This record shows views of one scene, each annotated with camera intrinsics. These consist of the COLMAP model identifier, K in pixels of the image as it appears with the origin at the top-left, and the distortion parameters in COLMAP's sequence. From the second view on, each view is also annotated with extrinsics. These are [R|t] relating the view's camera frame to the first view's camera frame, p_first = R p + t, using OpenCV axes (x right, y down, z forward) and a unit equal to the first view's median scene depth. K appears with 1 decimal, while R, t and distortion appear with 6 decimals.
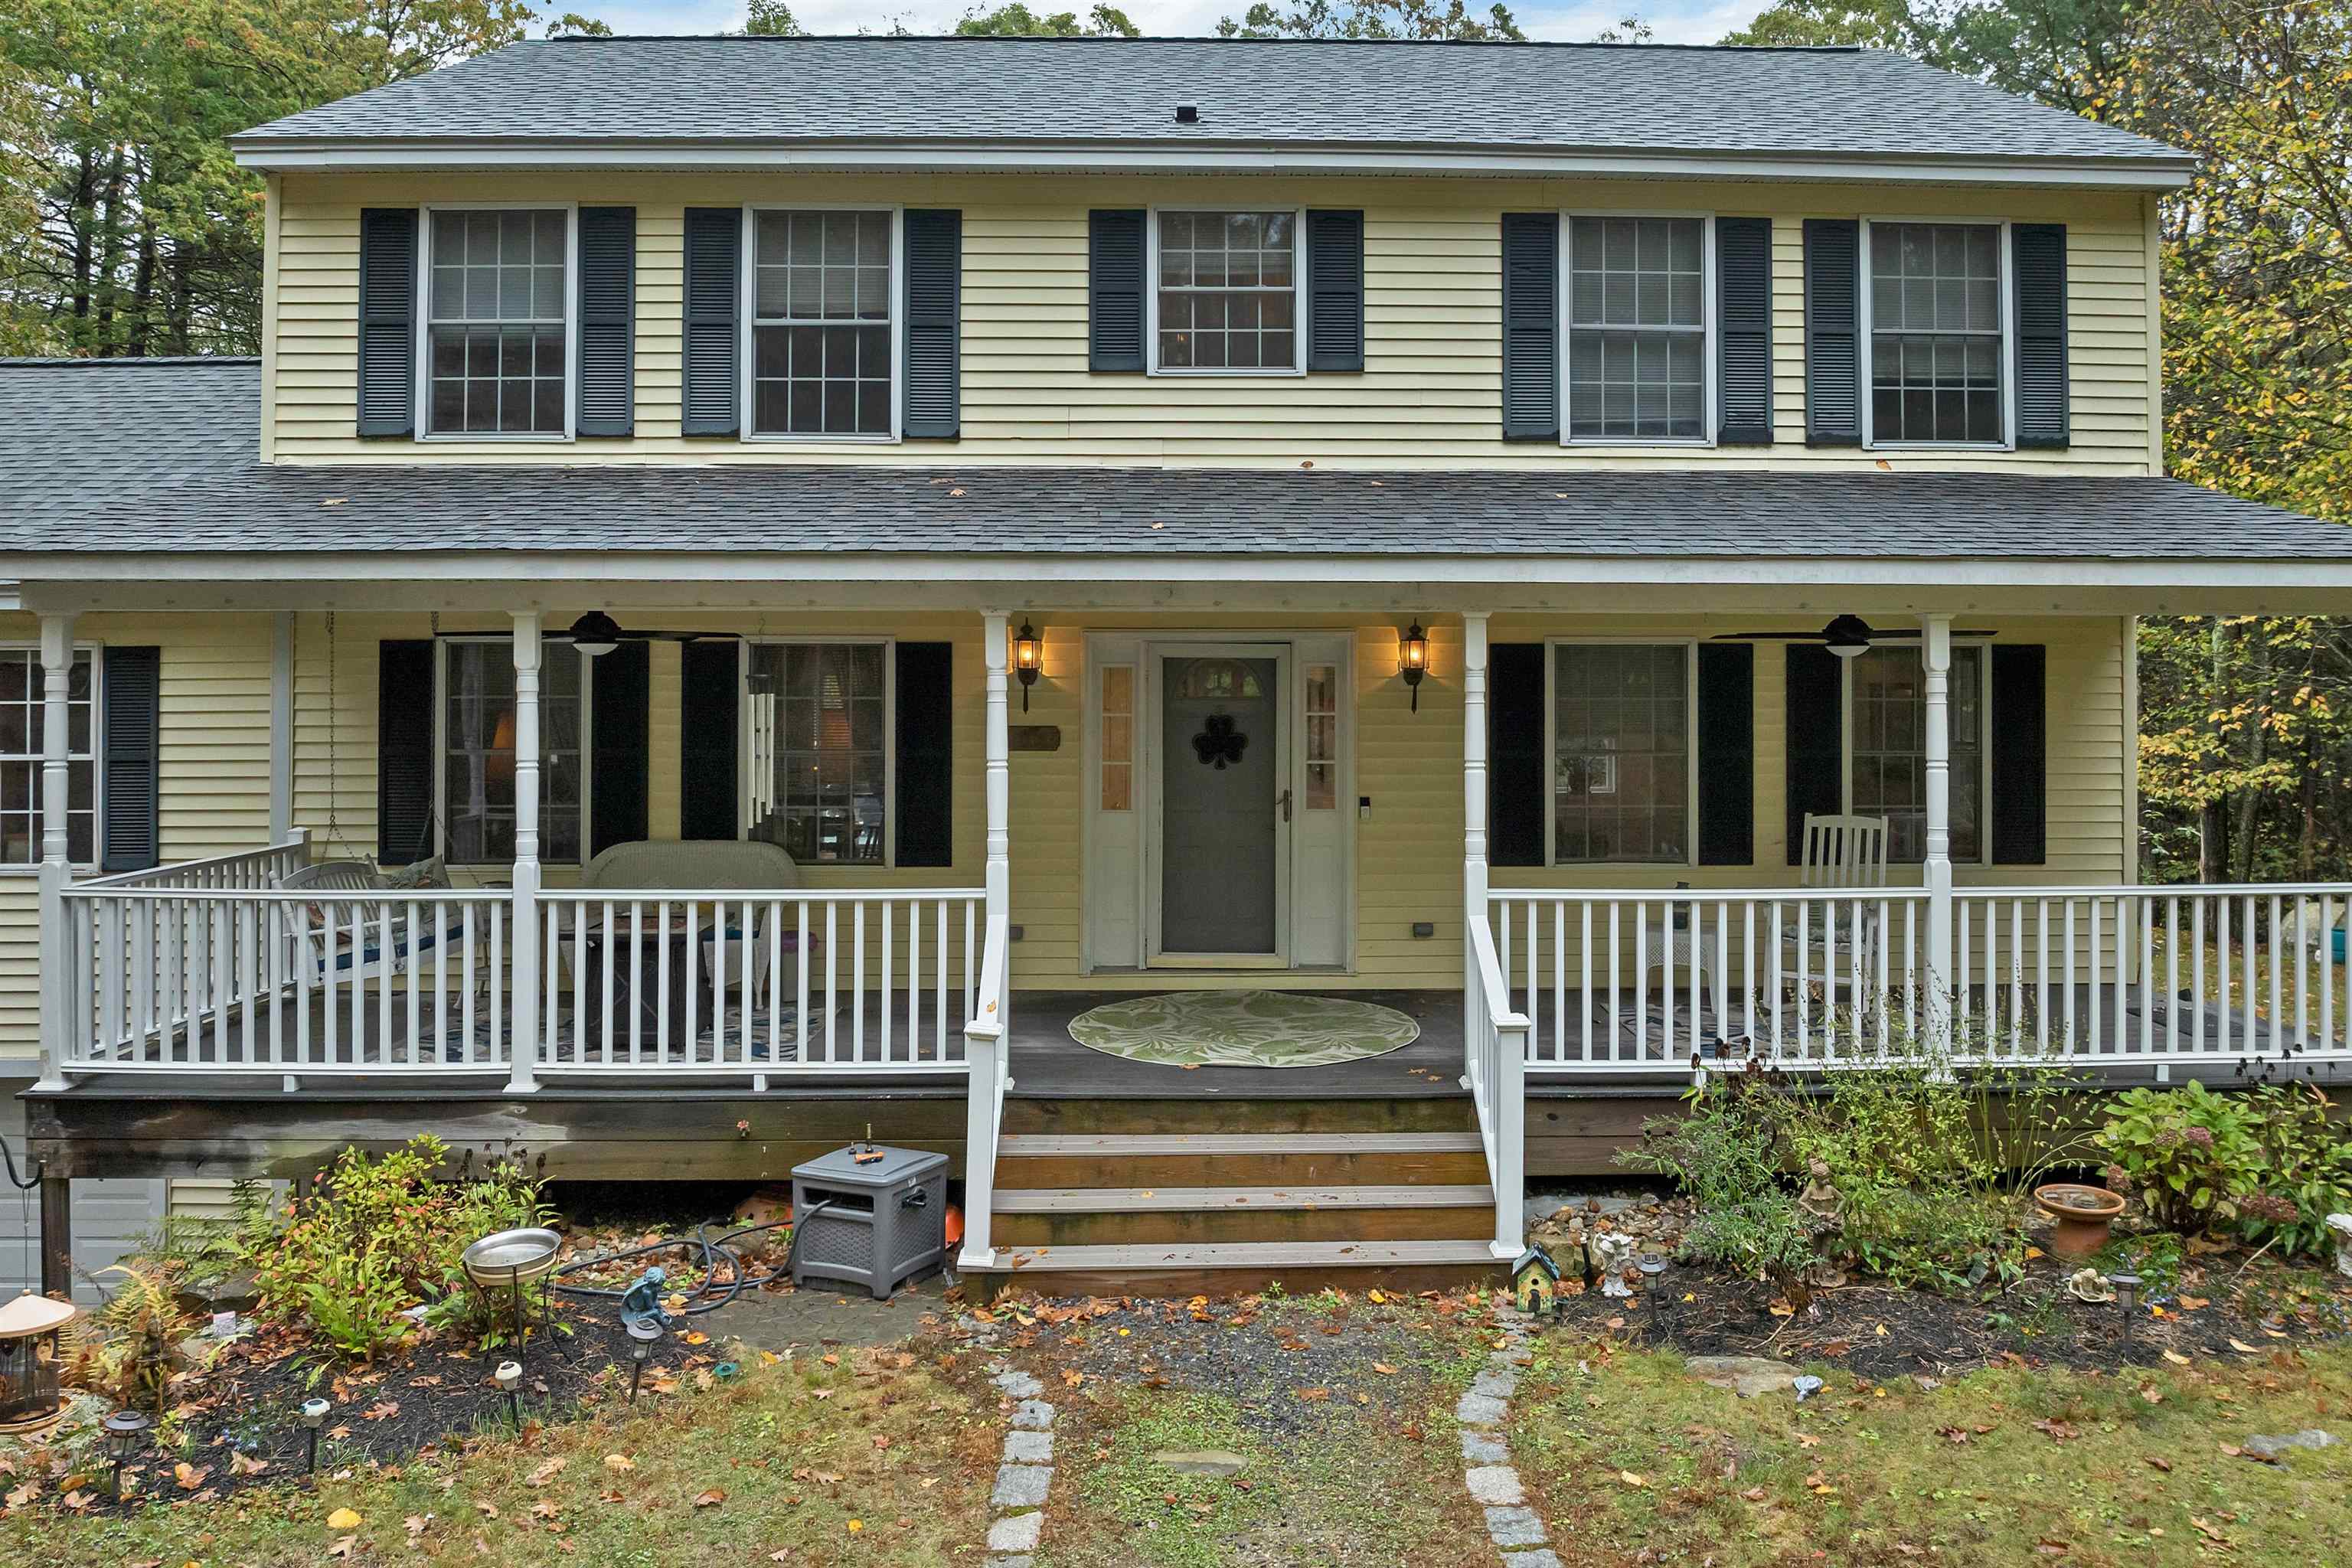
lens RADIAL K [[1745.4, 0, 1225.1], [0, 1745.4, 681.1], [0, 0, 1]] dist [-0.036751, -0.003440]
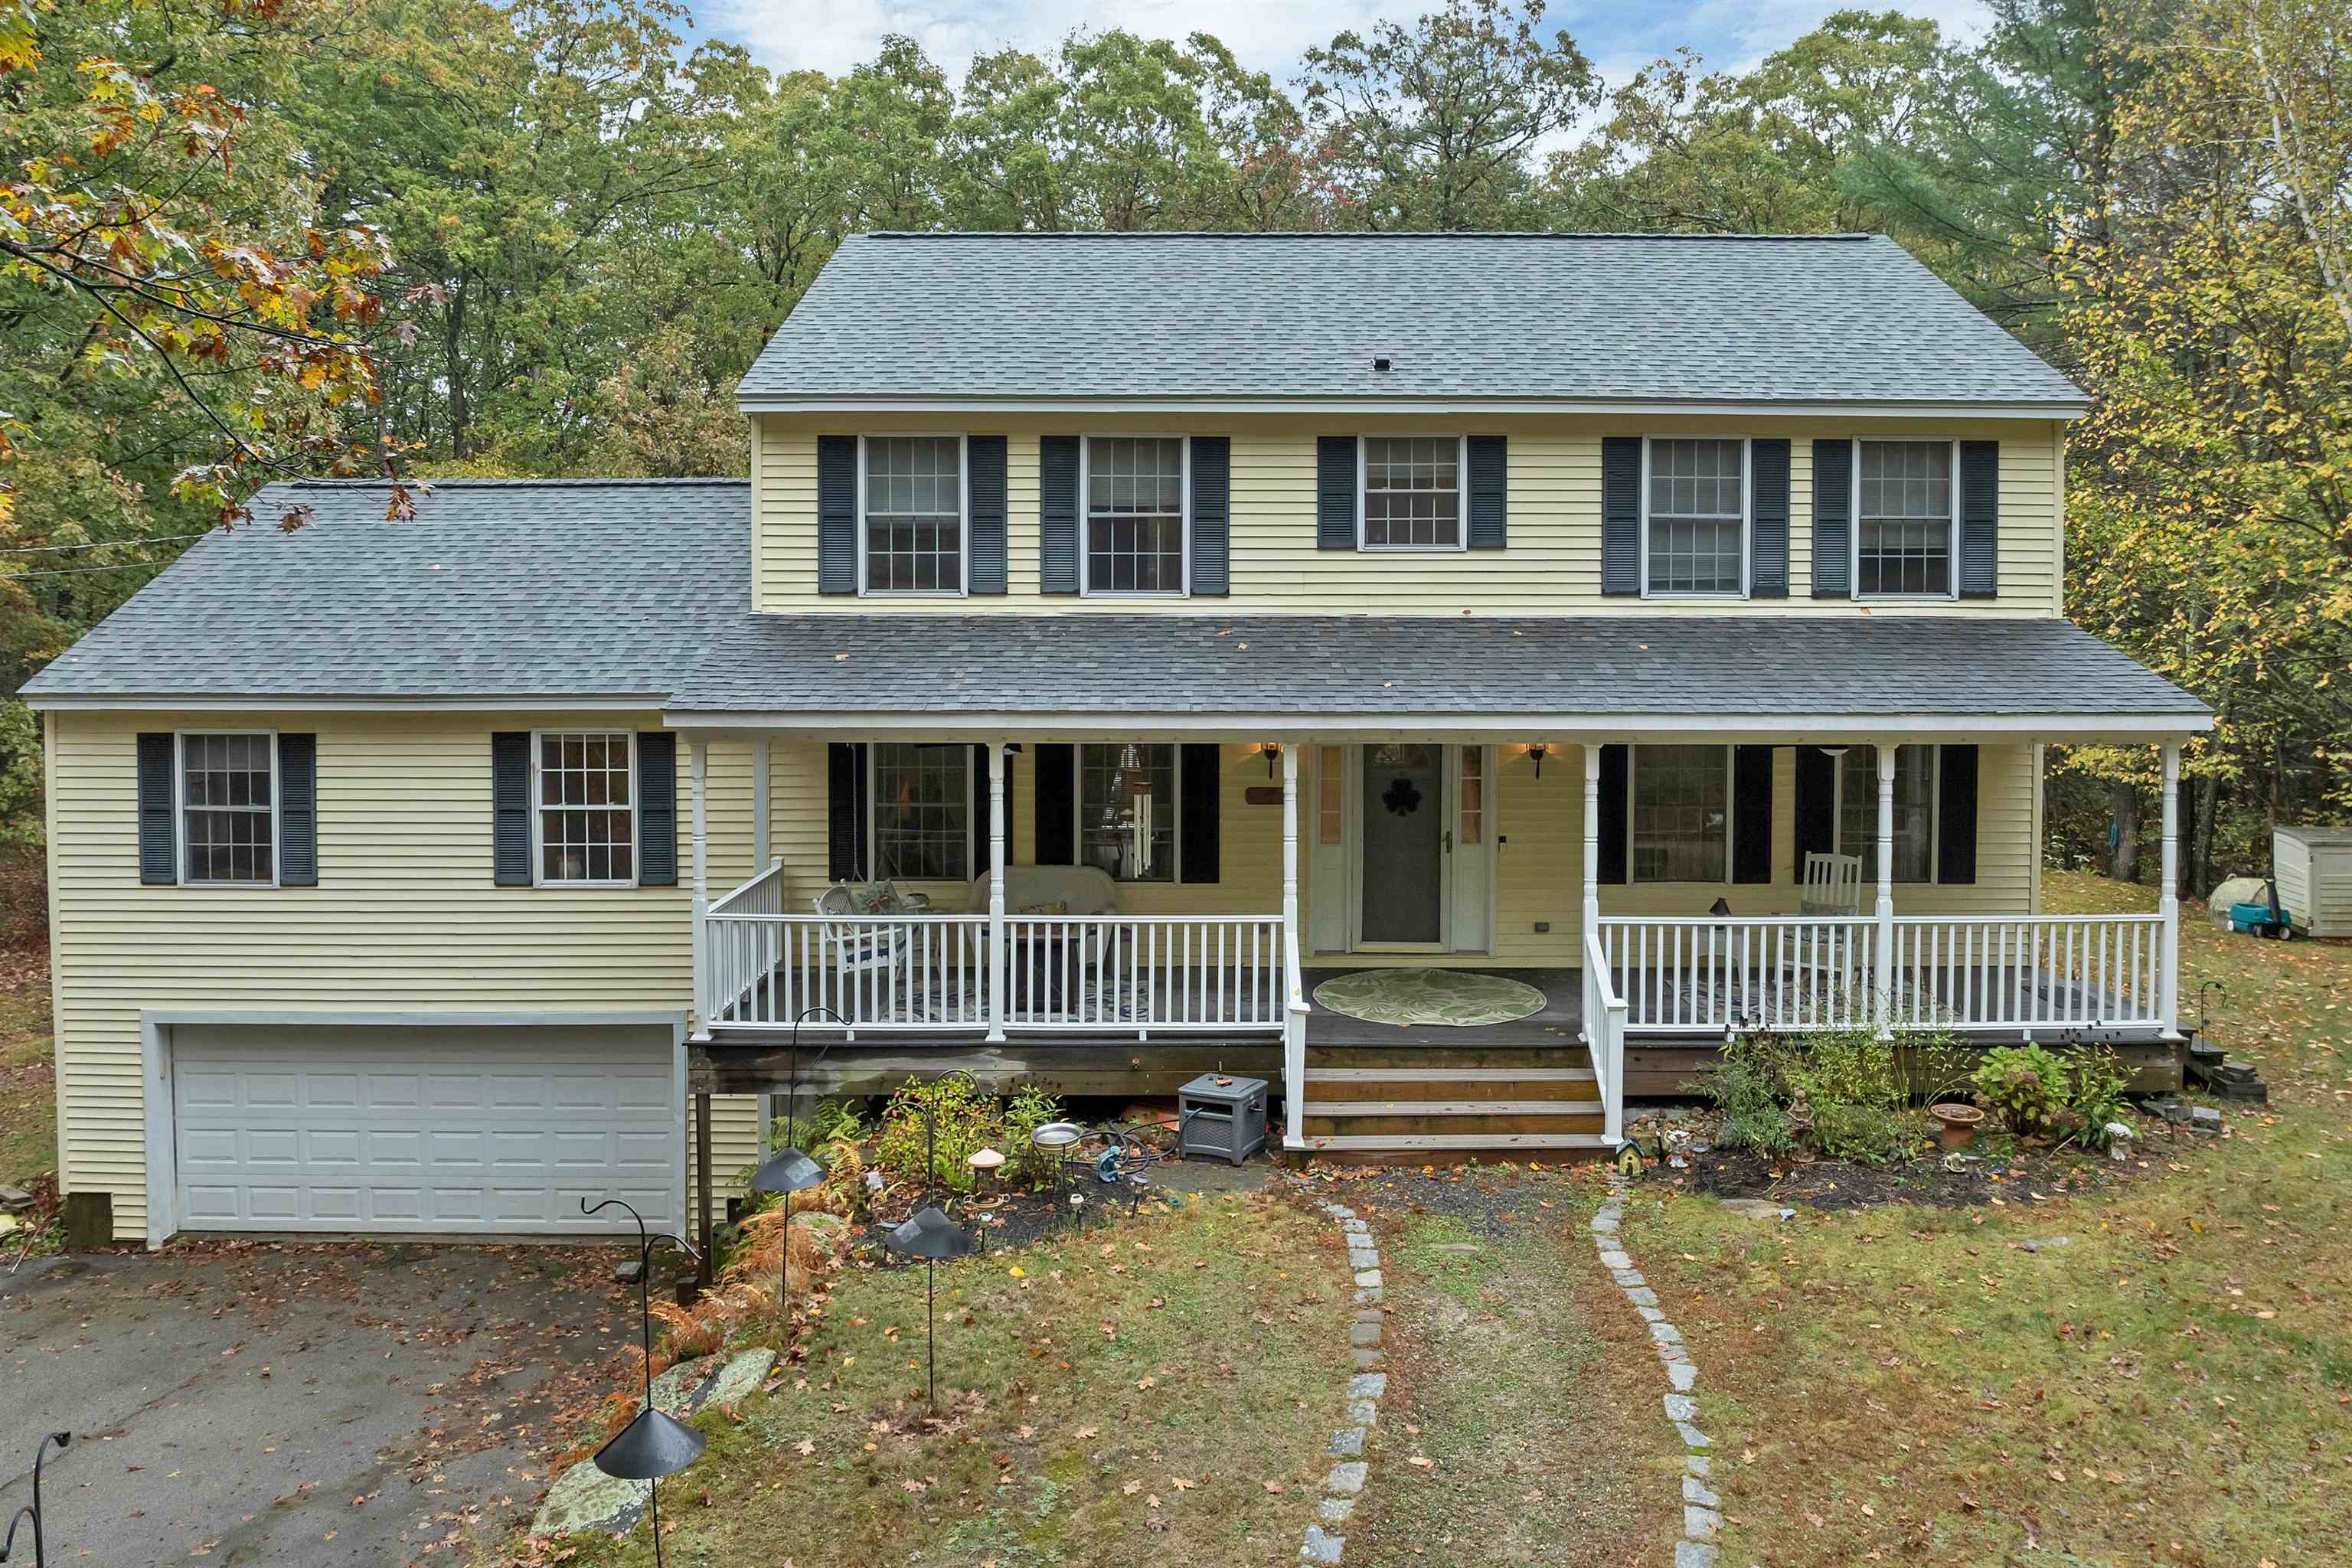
lens RADIAL K [[1745.4, 0, 1215.7], [0, 1745.4, 677.6], [0, 0, 1]] dist [-0.036751, -0.003440]
pose [[0.999626, 0.001894, -0.027283, -0.154365], [-0.000625, 0.998921, 0.046445, -0.171651], [0.027341, -0.046411, 0.998548, -0.583549]]
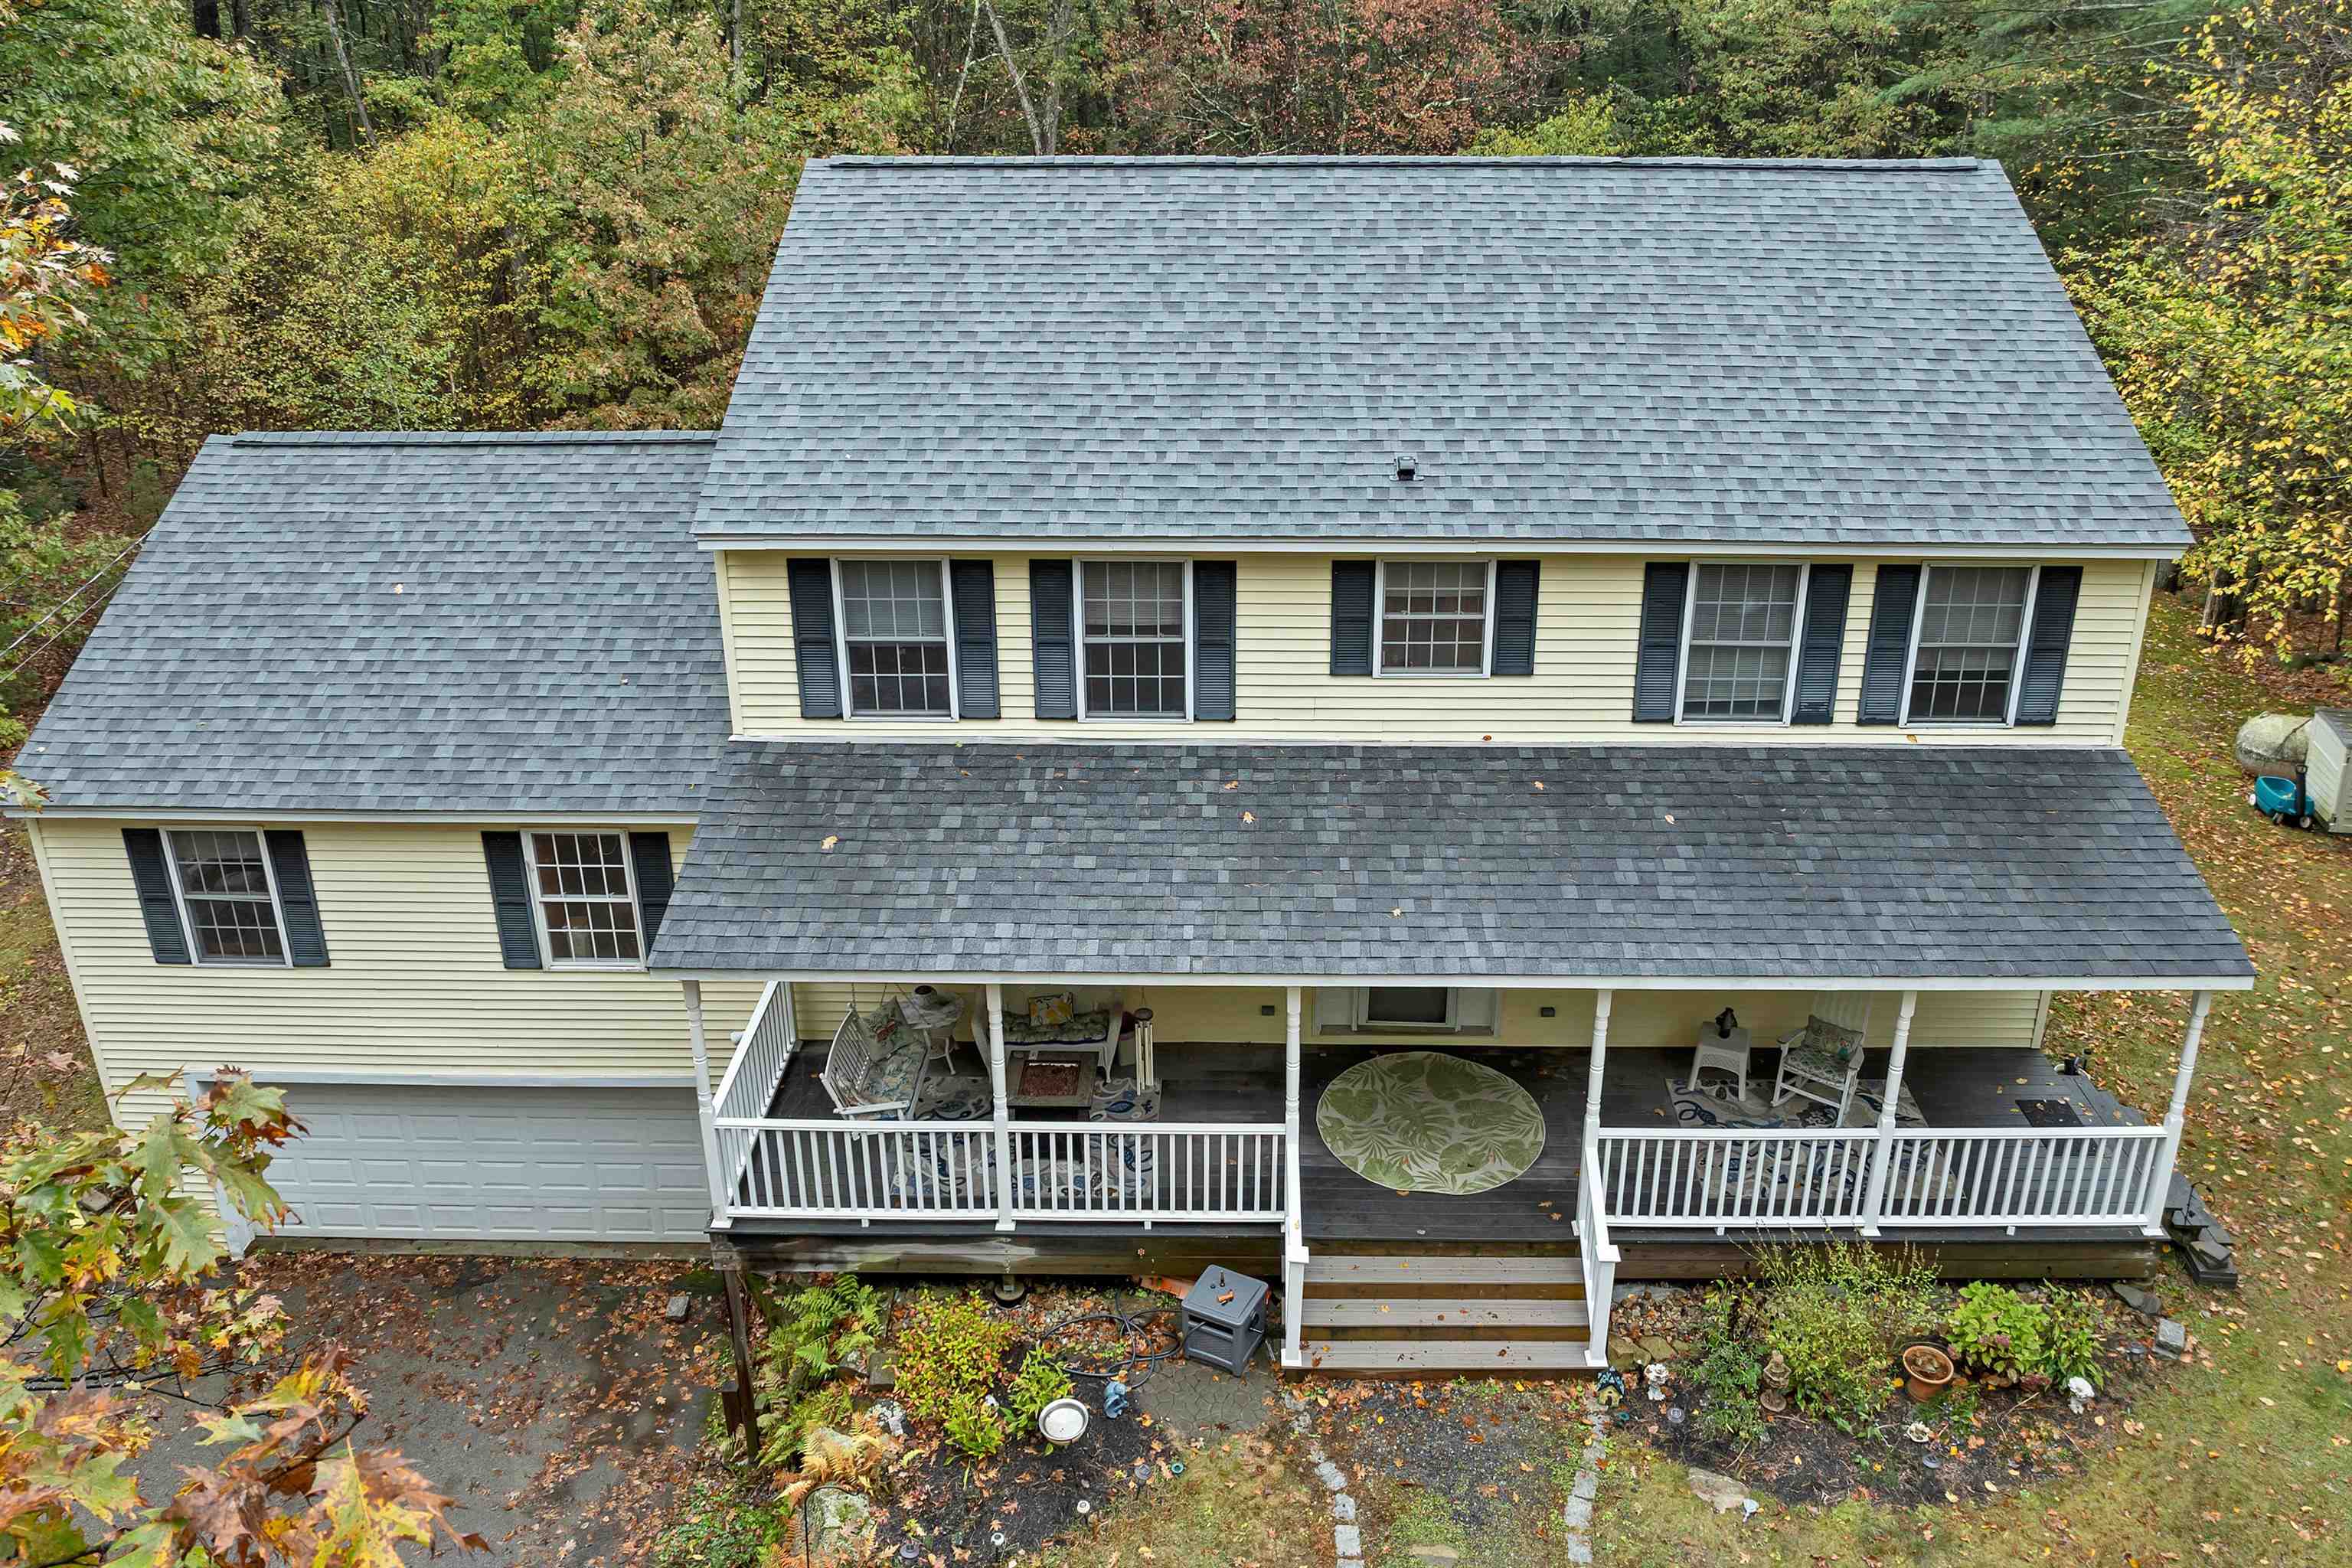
lens RADIAL K [[1745.4, 0, 1219.7], [0, 1745.4, 648.9], [0, 0, 1]] dist [-0.036751, -0.003440]
pose [[0.999052, 0.012860, -0.041595, -0.135161], [0.003449, 0.929006, 0.370049, -0.876961], [0.043401, -0.369841, 0.928081, -0.327119]]
